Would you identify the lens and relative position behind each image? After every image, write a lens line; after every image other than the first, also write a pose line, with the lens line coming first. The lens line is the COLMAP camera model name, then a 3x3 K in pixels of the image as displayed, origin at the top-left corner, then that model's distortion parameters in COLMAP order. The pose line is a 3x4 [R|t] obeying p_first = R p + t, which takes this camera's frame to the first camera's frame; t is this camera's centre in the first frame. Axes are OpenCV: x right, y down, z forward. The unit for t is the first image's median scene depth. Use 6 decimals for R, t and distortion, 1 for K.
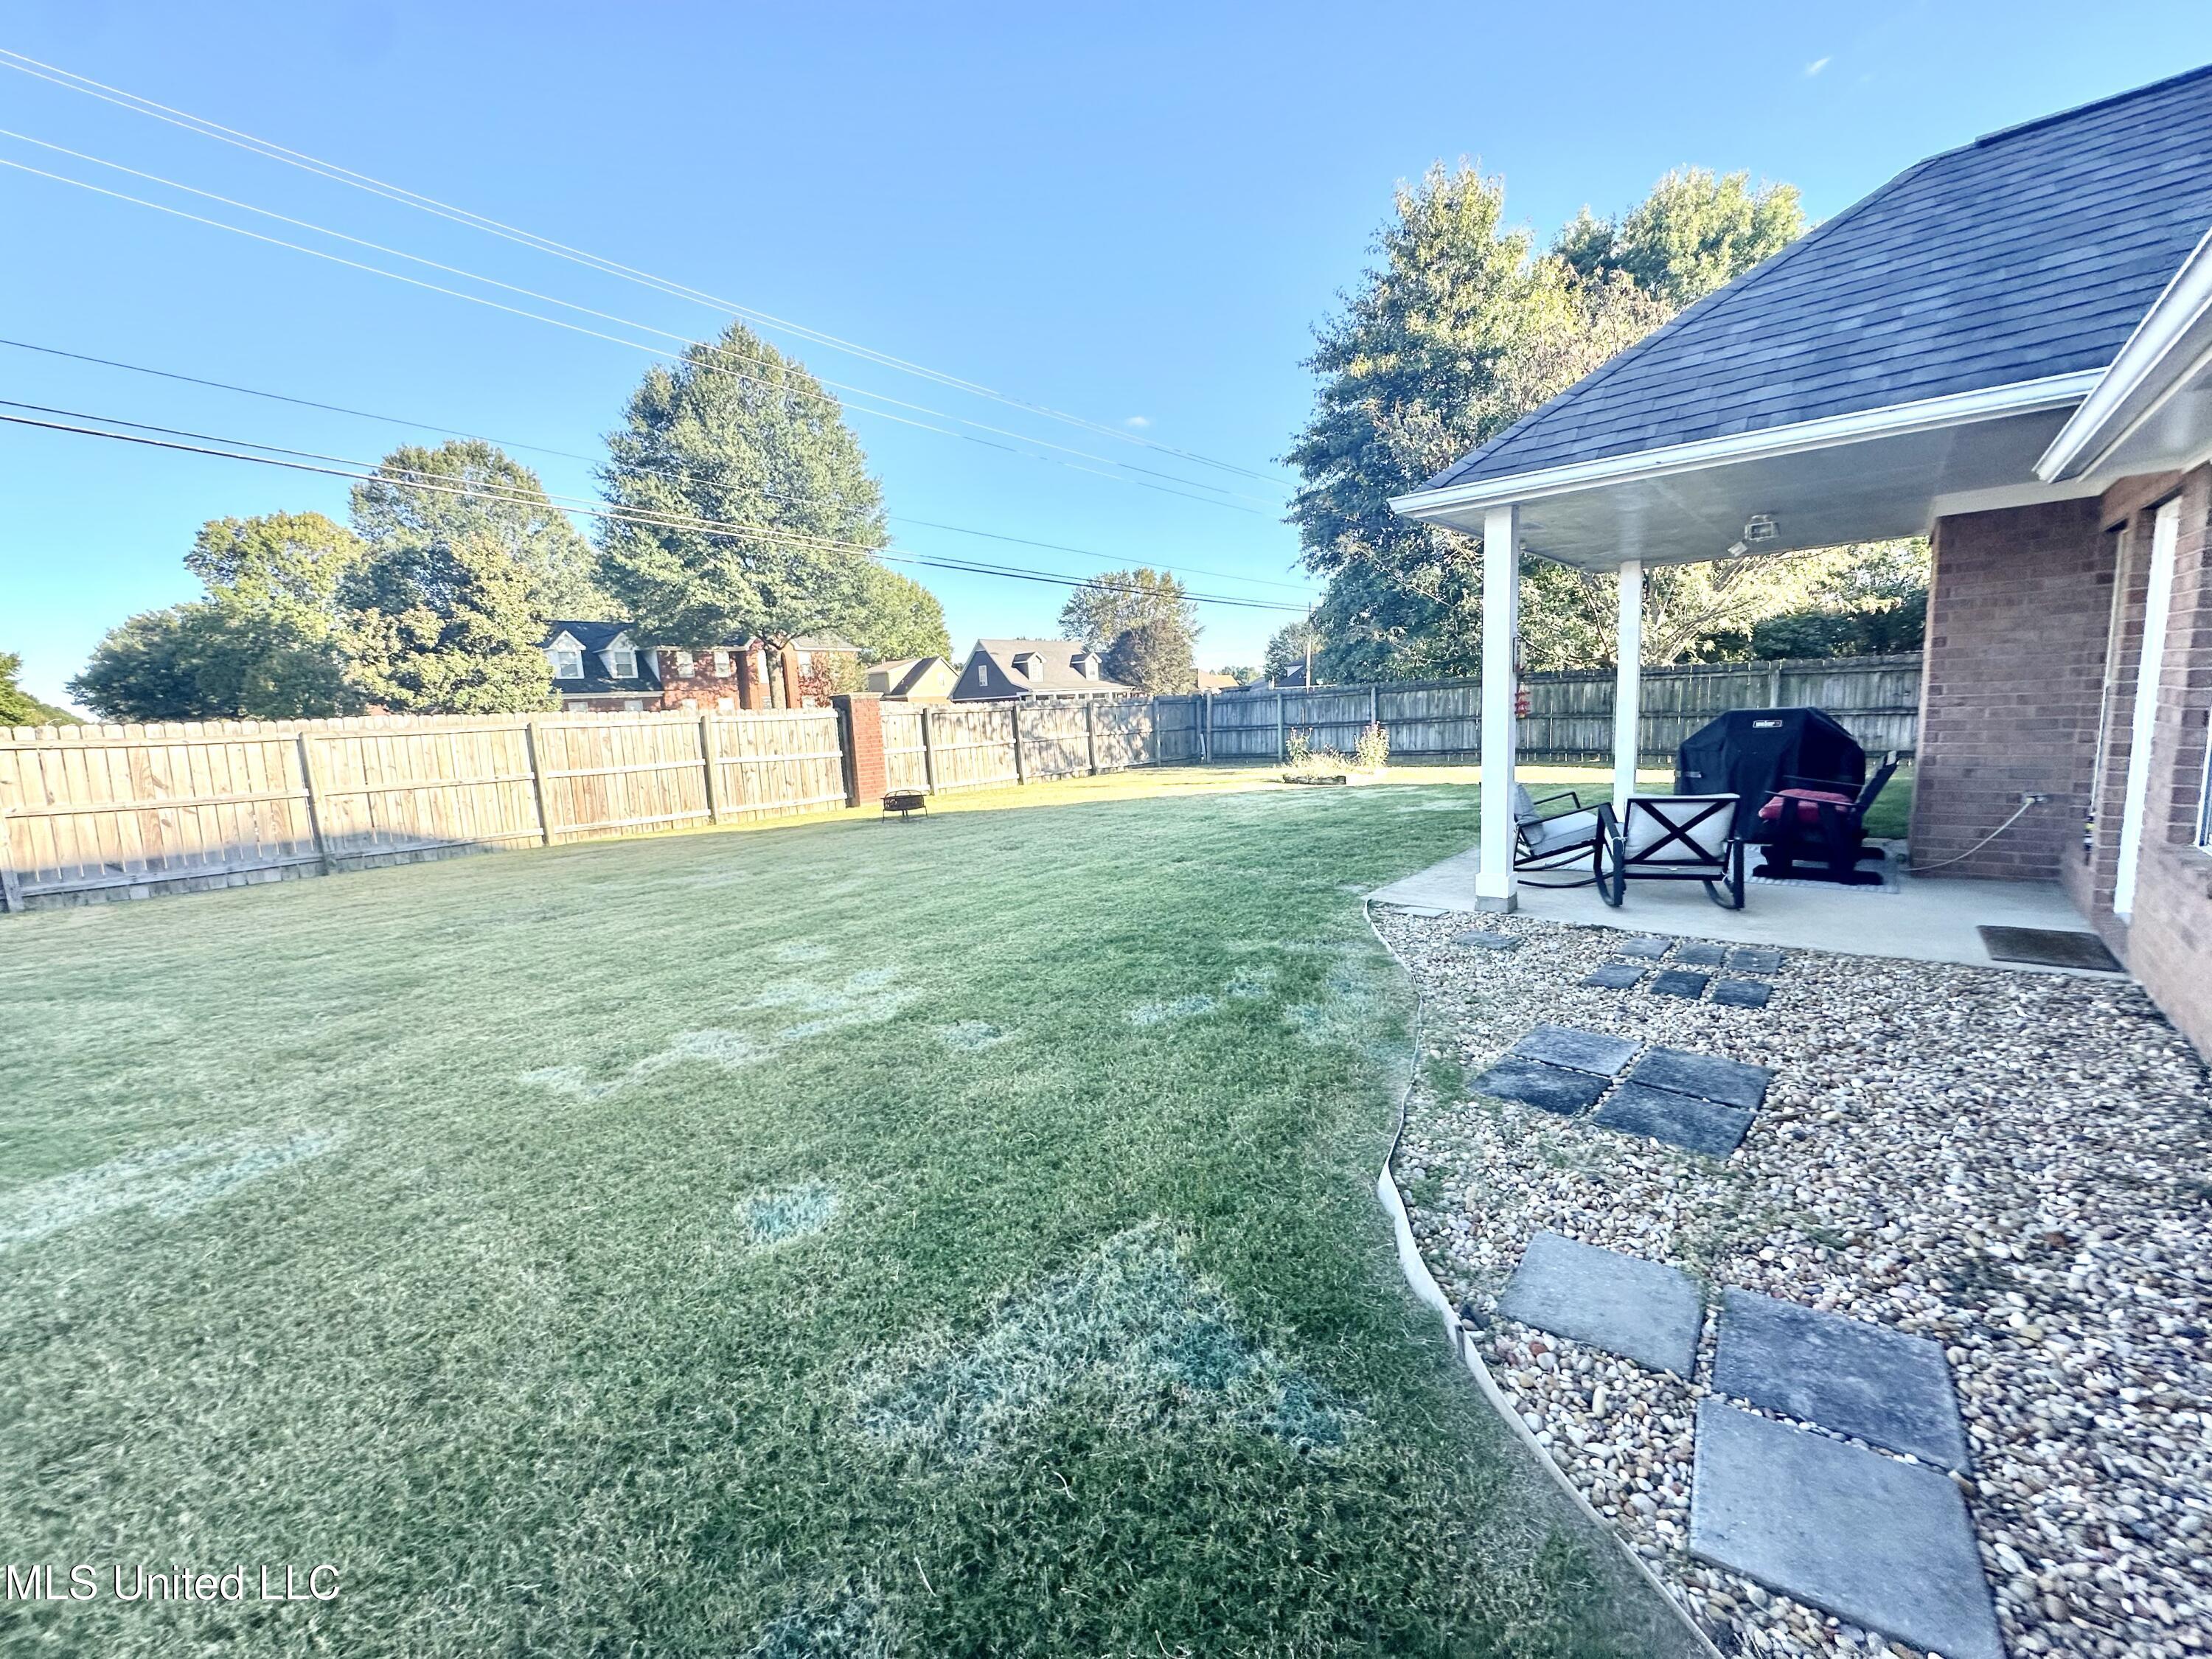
lens RADIAL K [[879.6, 0, 1105.0], [0, 879.6, 824.4], [0, 0, 1]] dist [-0.001649, 0.000184]
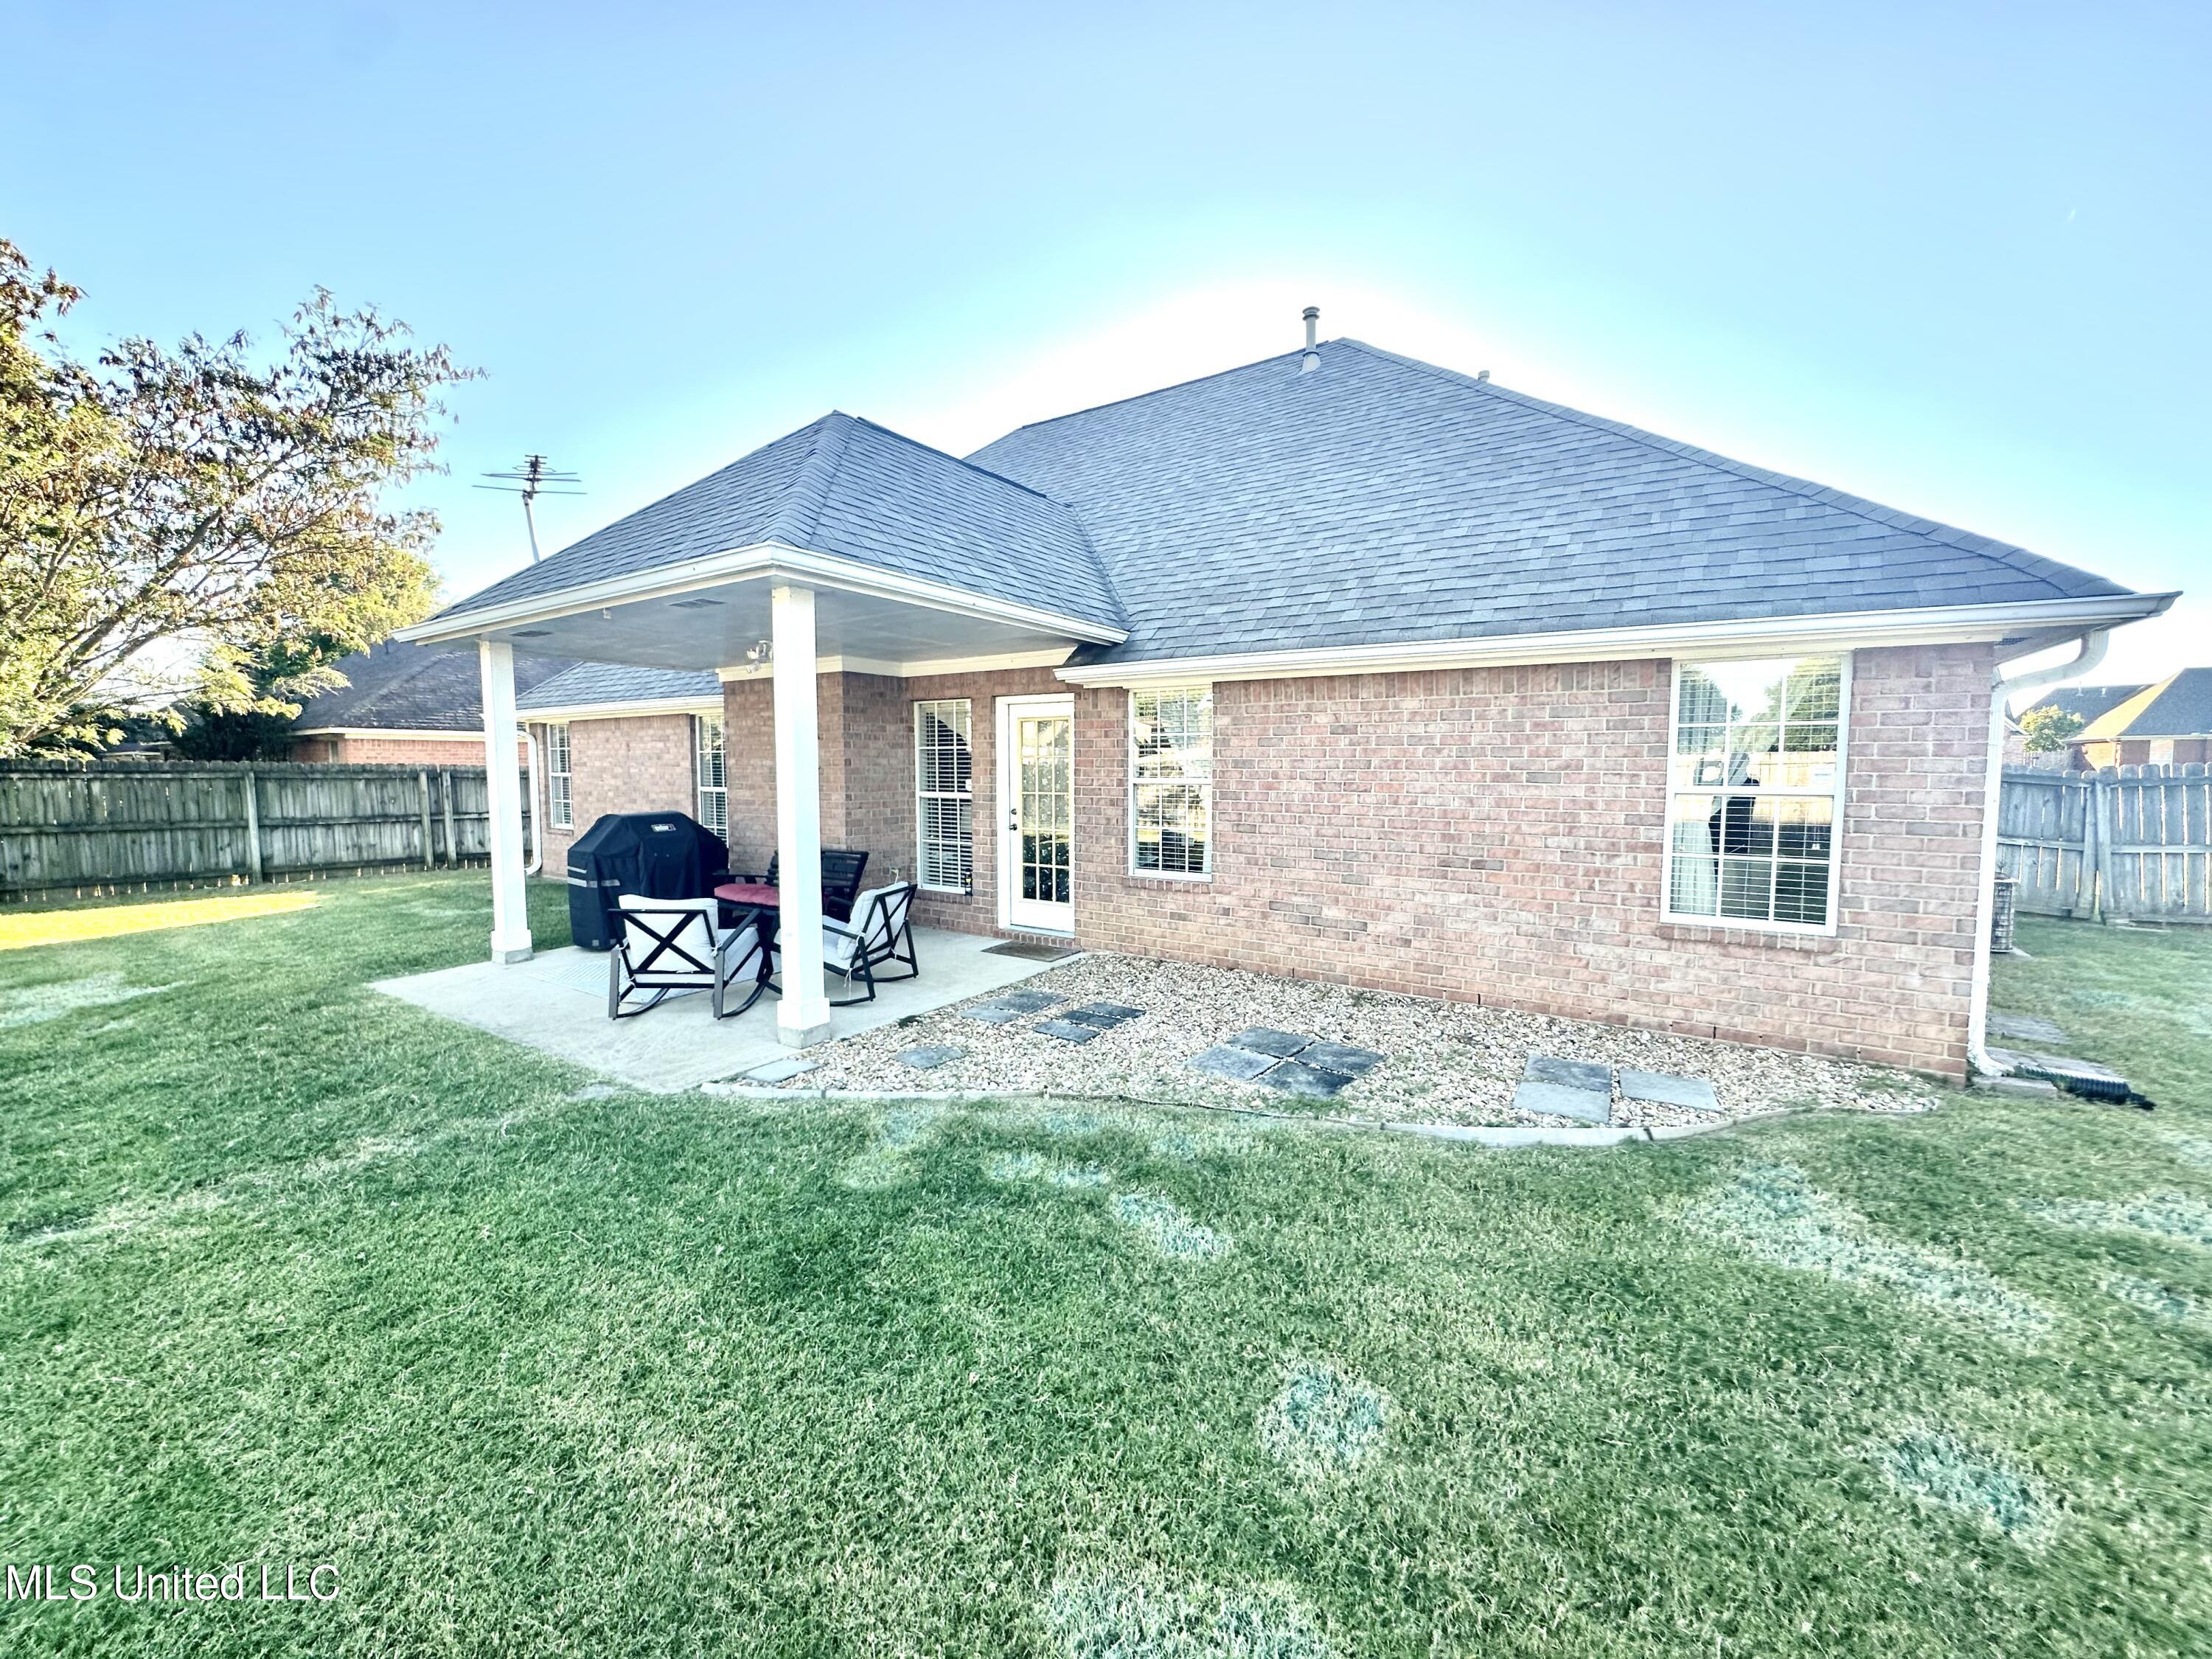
lens RADIAL K [[879.6, 0, 1115.5], [0, 879.6, 828.6], [0, 0, 1]] dist [-0.001649, 0.000184]
pose [[-0.134633, -0.022070, 0.990650, -0.666649], [0.141851, 0.989026, 0.041312, -0.153786], [-0.980690, 0.146087, -0.130025, 1.169128]]
